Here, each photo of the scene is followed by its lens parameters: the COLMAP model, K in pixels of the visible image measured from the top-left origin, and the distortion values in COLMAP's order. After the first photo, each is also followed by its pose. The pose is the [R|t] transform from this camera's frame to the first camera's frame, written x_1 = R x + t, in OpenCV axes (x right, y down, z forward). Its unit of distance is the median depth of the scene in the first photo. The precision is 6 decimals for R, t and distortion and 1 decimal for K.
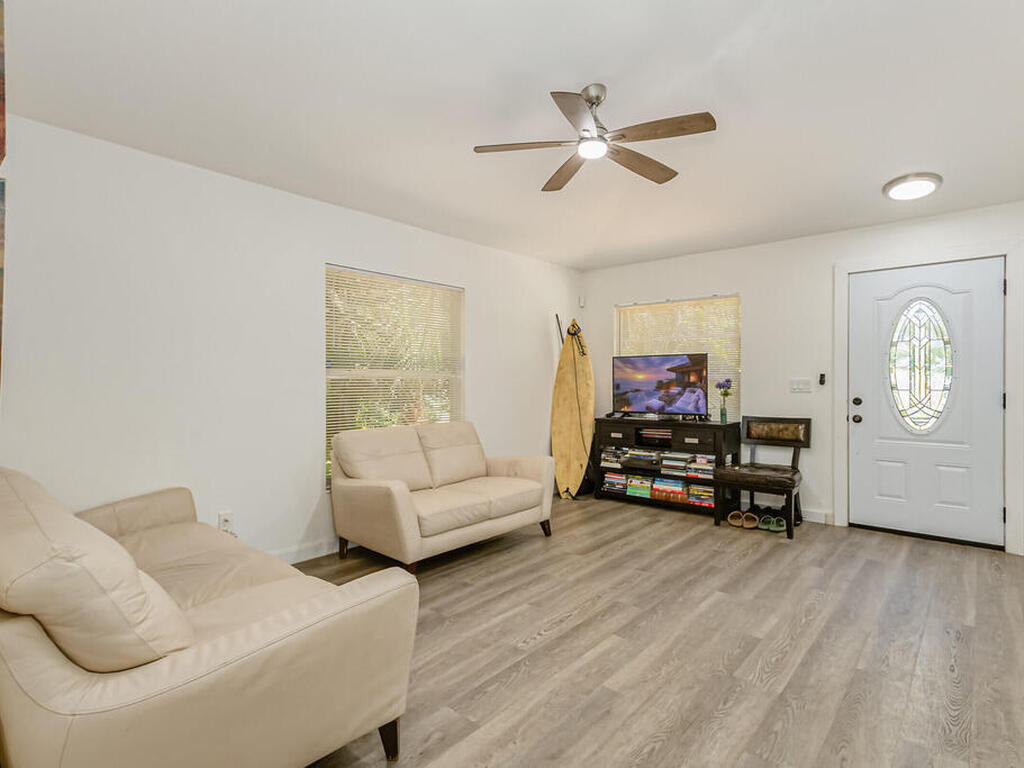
lens RADIAL K [[542.1, 0, 506.7], [0, 542.1, 383.2], [0, 0, 1]] dist [0.048264, 0.000347]
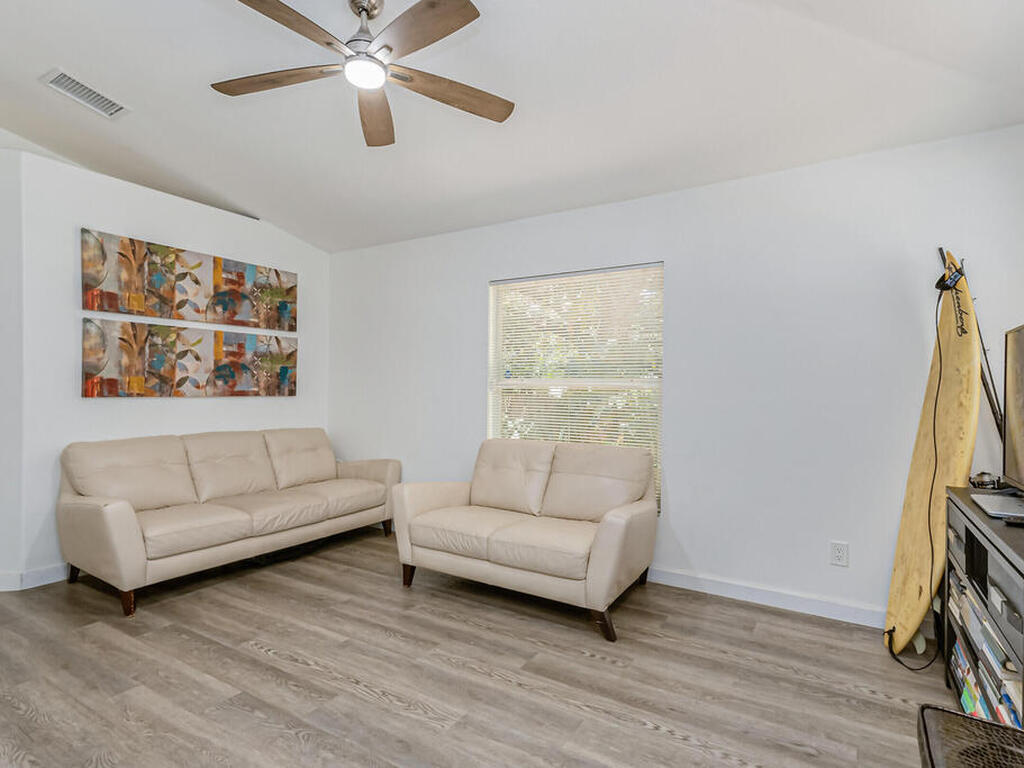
lens RADIAL K [[542.1, 0, 506.7], [0, 542.1, 383.2], [0, 0, 1]] dist [0.048264, 0.000347]
pose [[0.162759, -0.009736, -0.986618, 0.575918], [-0.013906, 0.999829, -0.012160, -0.004070], [0.986568, 0.015699, 0.162596, 0.661264]]
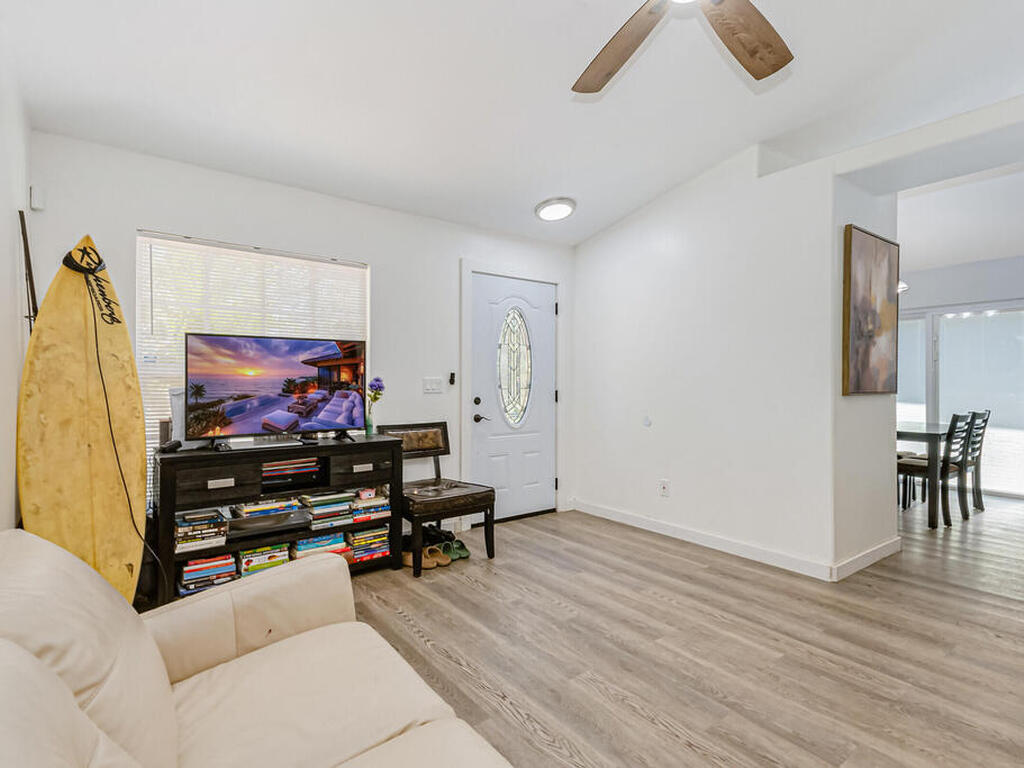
lens RADIAL K [[542.1, 0, 506.7], [0, 542.1, 383.2], [0, 0, 1]] dist [0.048264, 0.000347]
pose [[0.199230, -0.008057, 0.979920, -0.279288], [-0.003208, 0.999955, 0.008875, -0.006971], [-0.979947, -0.004912, 0.199195, 0.664293]]
